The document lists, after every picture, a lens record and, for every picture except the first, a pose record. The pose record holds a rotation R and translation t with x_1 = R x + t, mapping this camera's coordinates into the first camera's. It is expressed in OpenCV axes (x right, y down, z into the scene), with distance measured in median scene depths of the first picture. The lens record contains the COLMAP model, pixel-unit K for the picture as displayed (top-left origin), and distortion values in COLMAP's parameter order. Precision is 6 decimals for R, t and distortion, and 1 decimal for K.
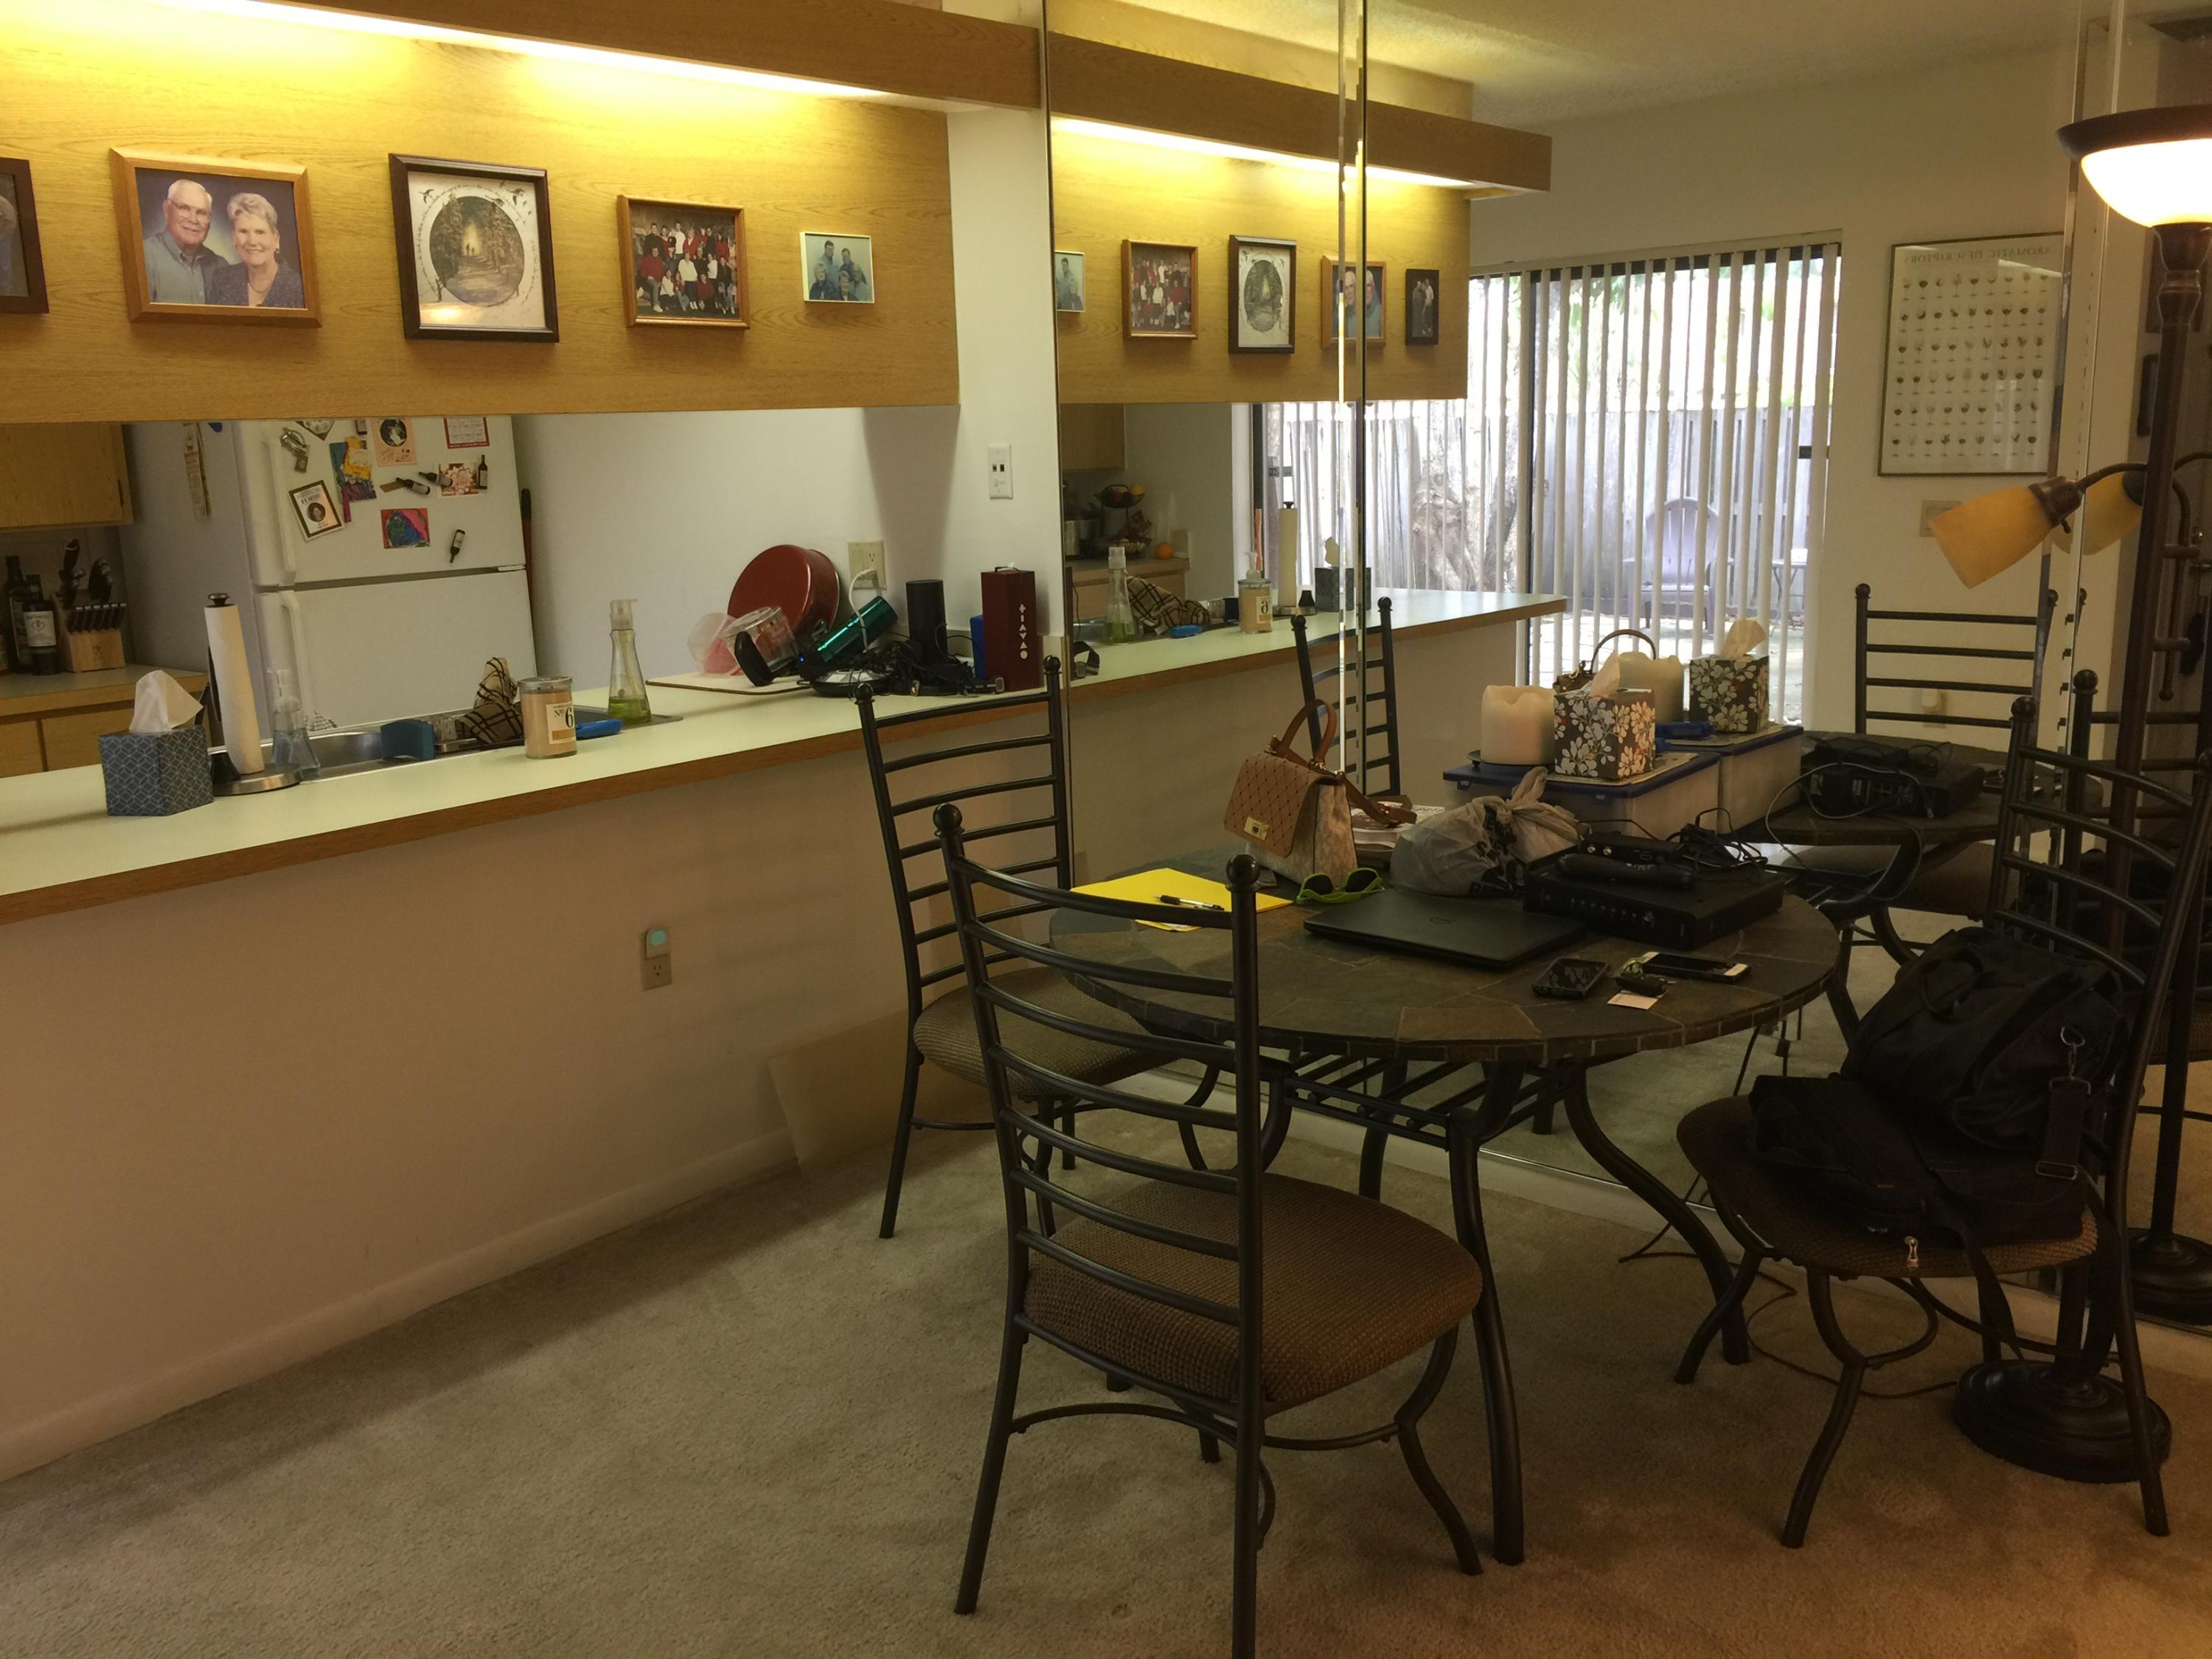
lens RADIAL K [[1887.6, 0, 1100.6], [0, 1887.6, 812.5], [0, 0, 1]] dist [0.074050, -0.098050]
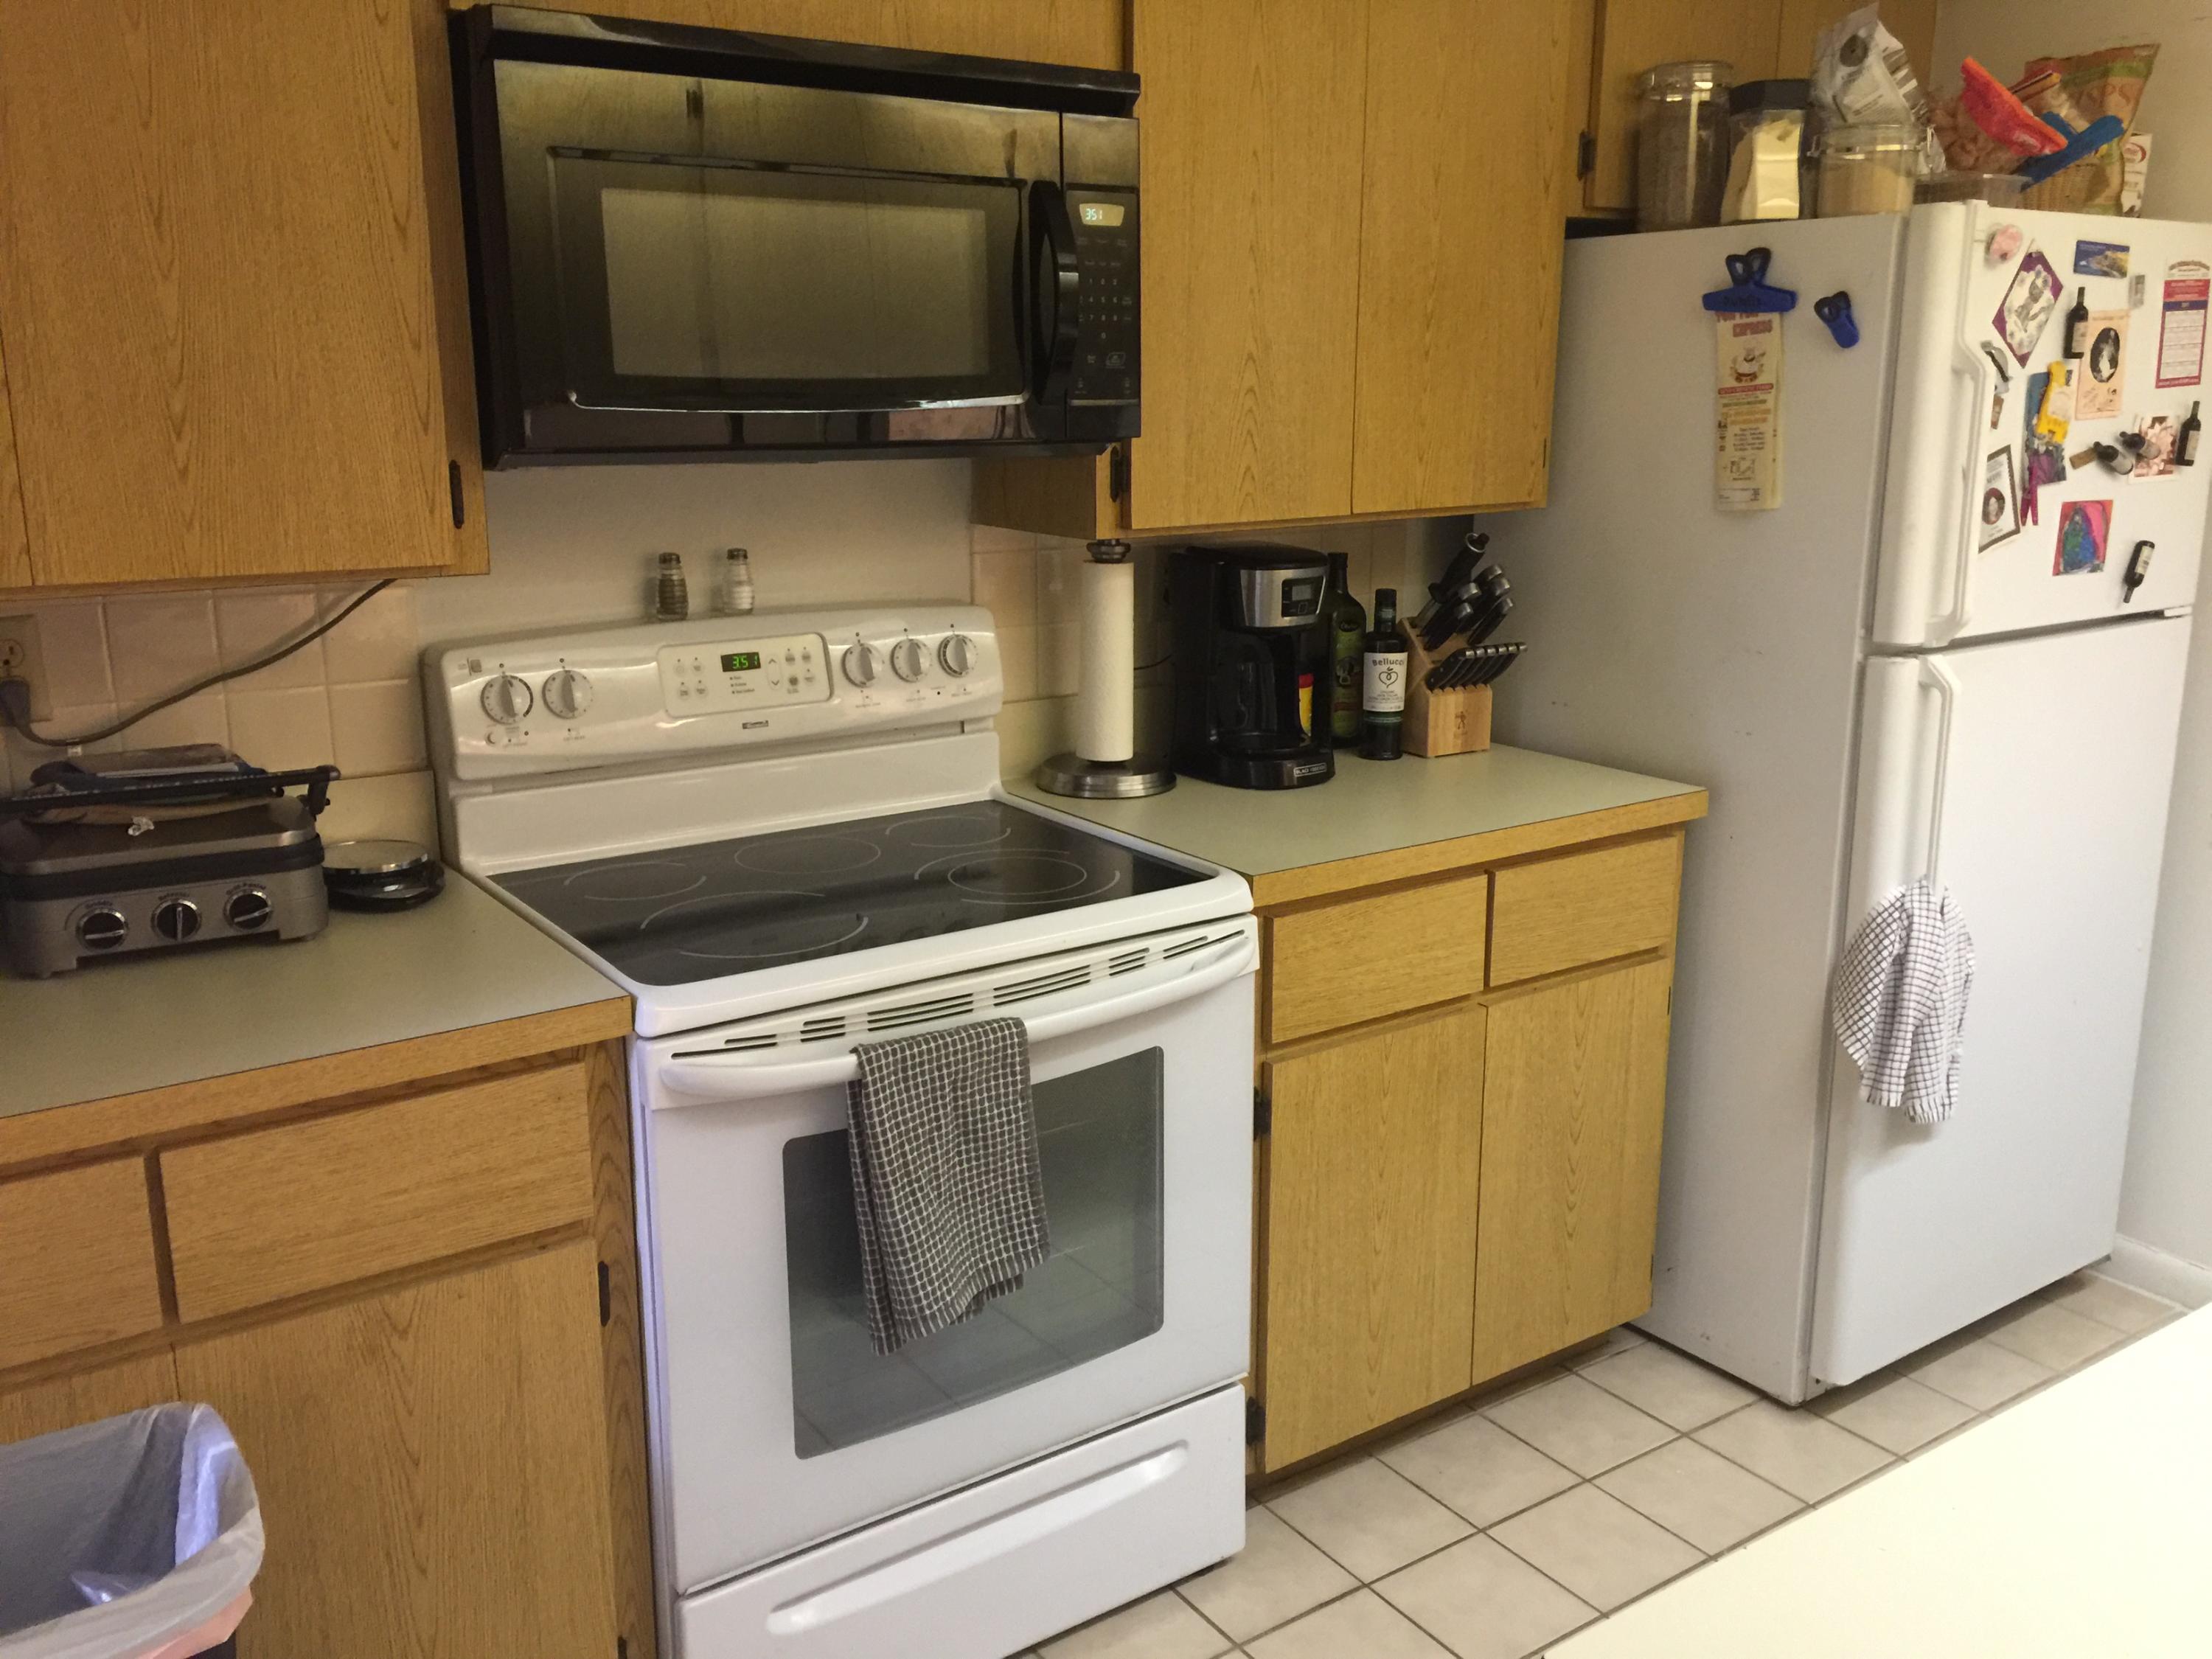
lens RADIAL K [[1887.6, 0, 1090.2], [0, 1887.6, 826.2], [0, 0, 1]] dist [0.074050, -0.098050]
pose [[0.963816, 0.092219, -0.250108, -0.642598], [-0.081972, 0.995323, 0.051105, -0.096652], [0.253651, -0.028754, 0.966868, 0.540770]]
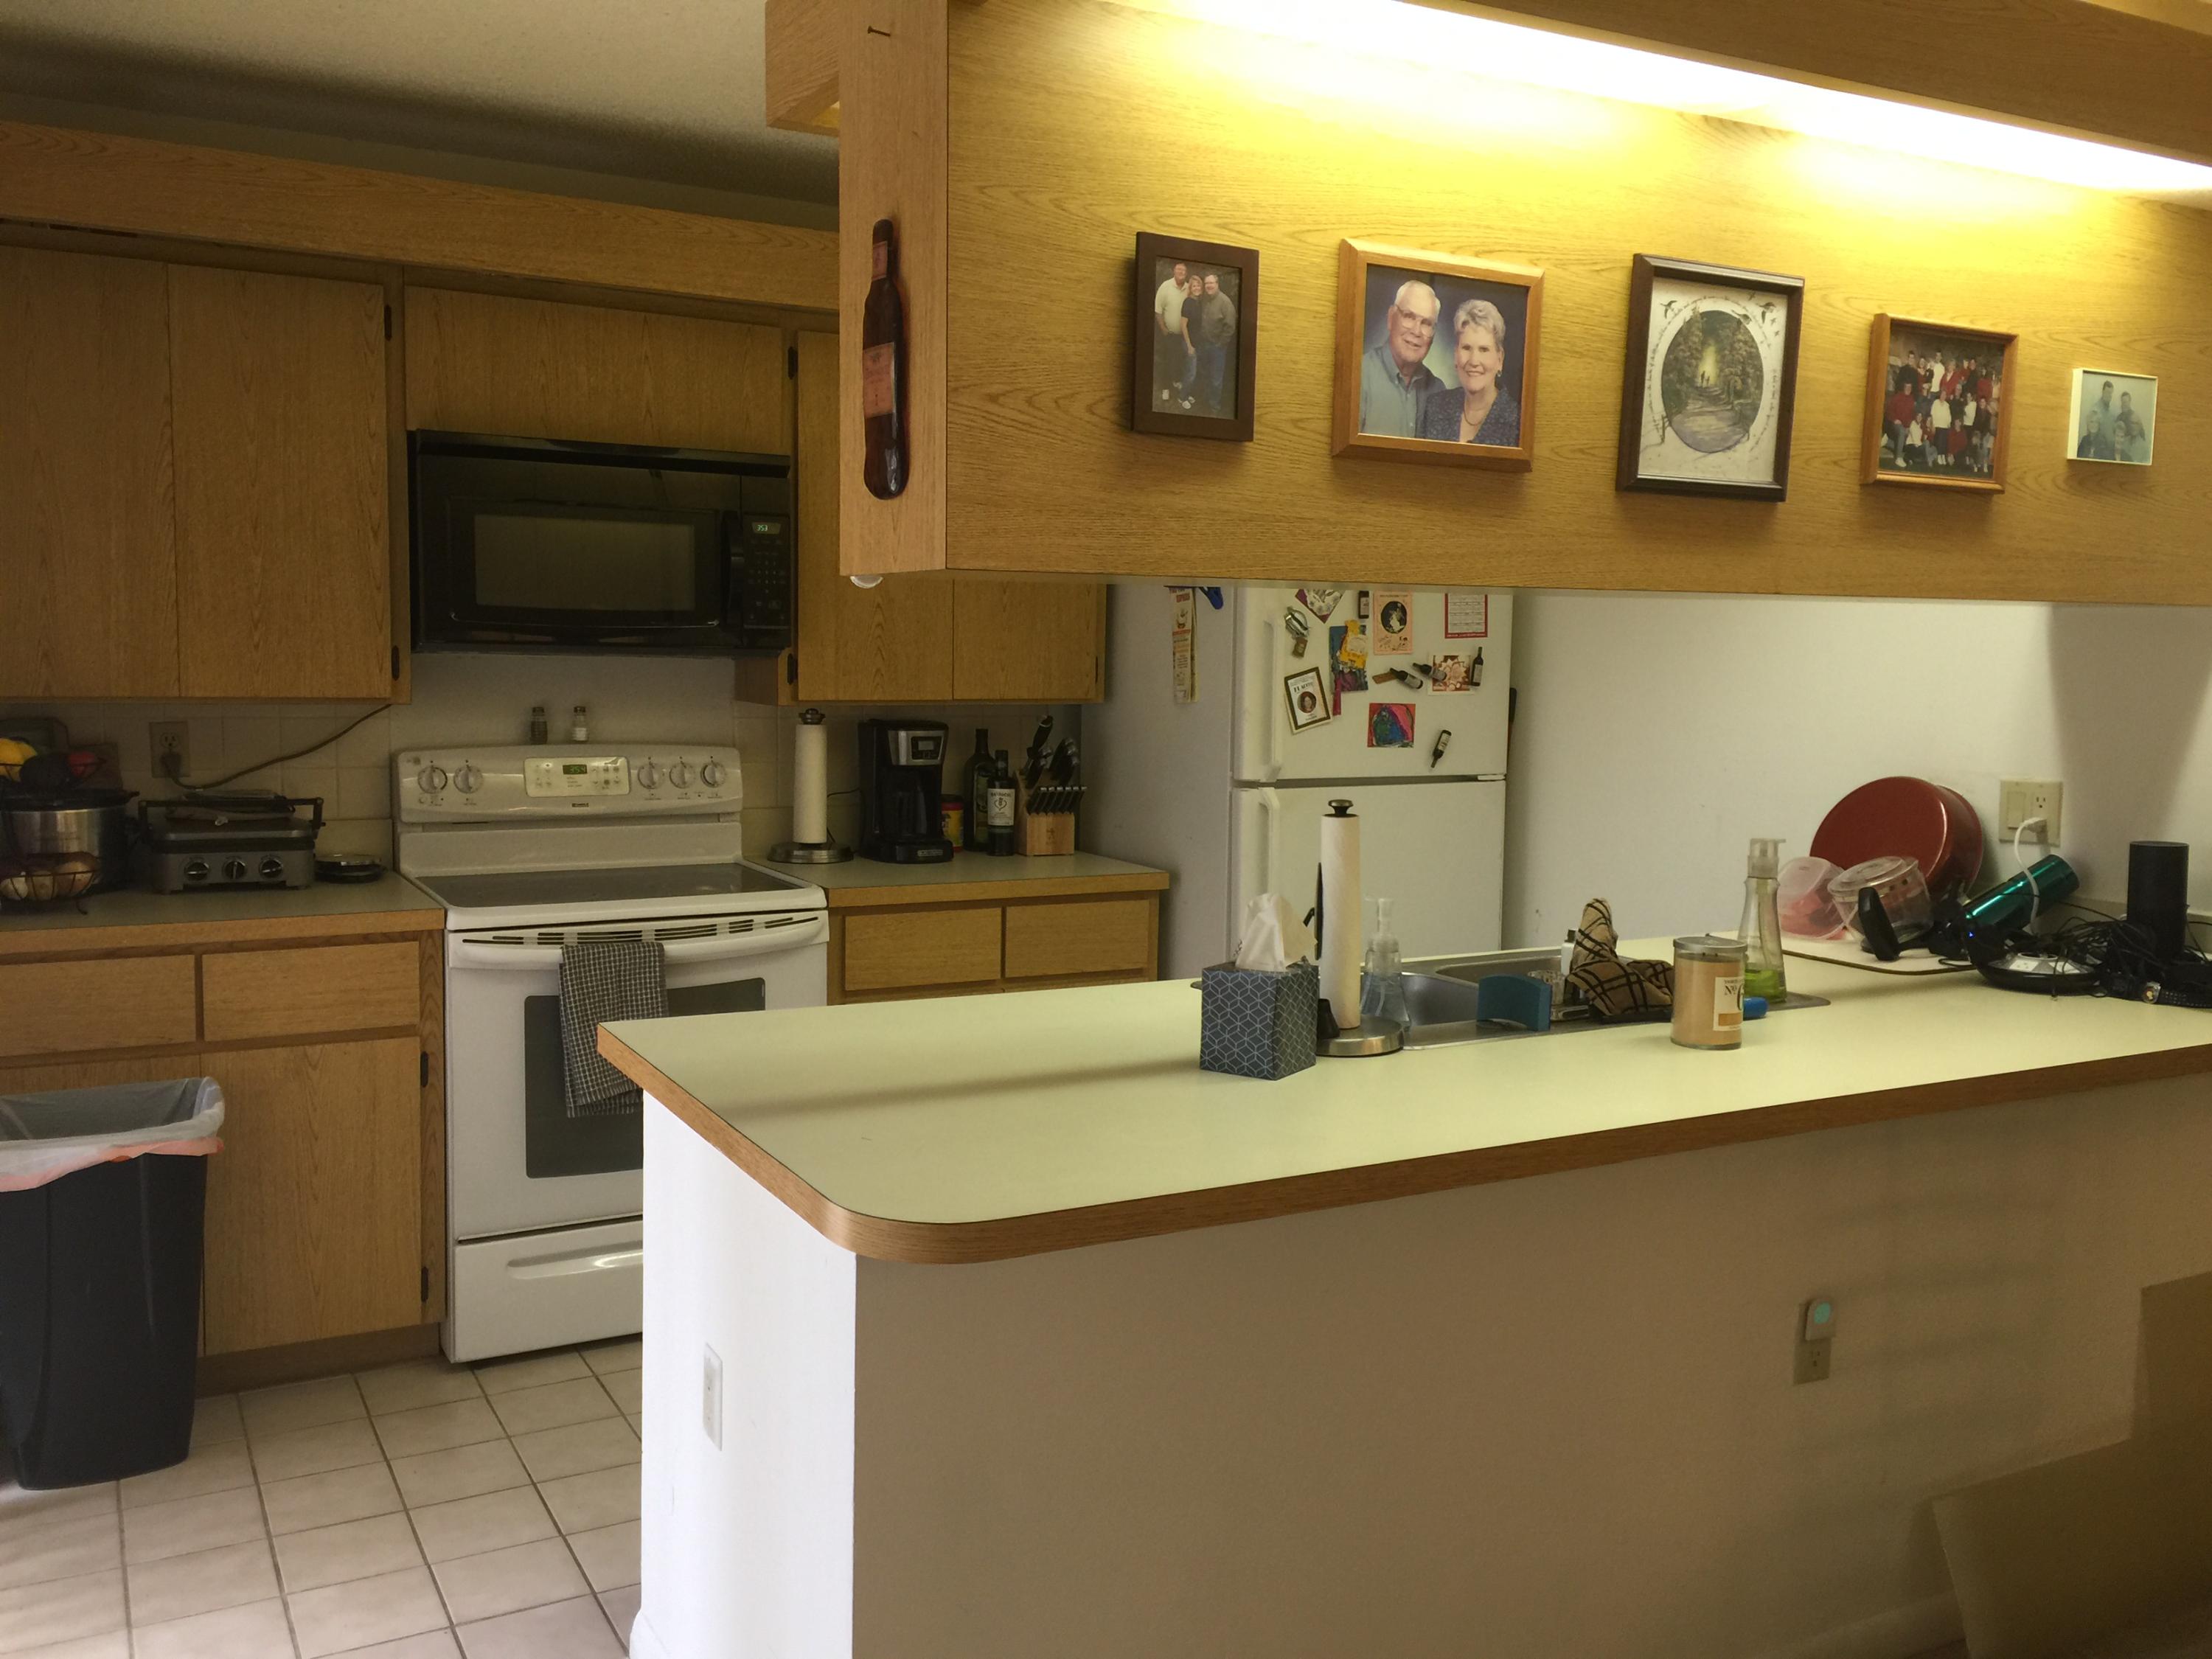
lens RADIAL K [[1887.6, 0, 1093.6], [0, 1887.6, 821.2], [0, 0, 1]] dist [0.074050, -0.098050]
pose [[0.930505, 0.083504, -0.356634, -0.234300], [-0.119628, 0.989556, -0.080426, -0.025700], [0.346194, 0.117501, 0.930776, 0.196822]]
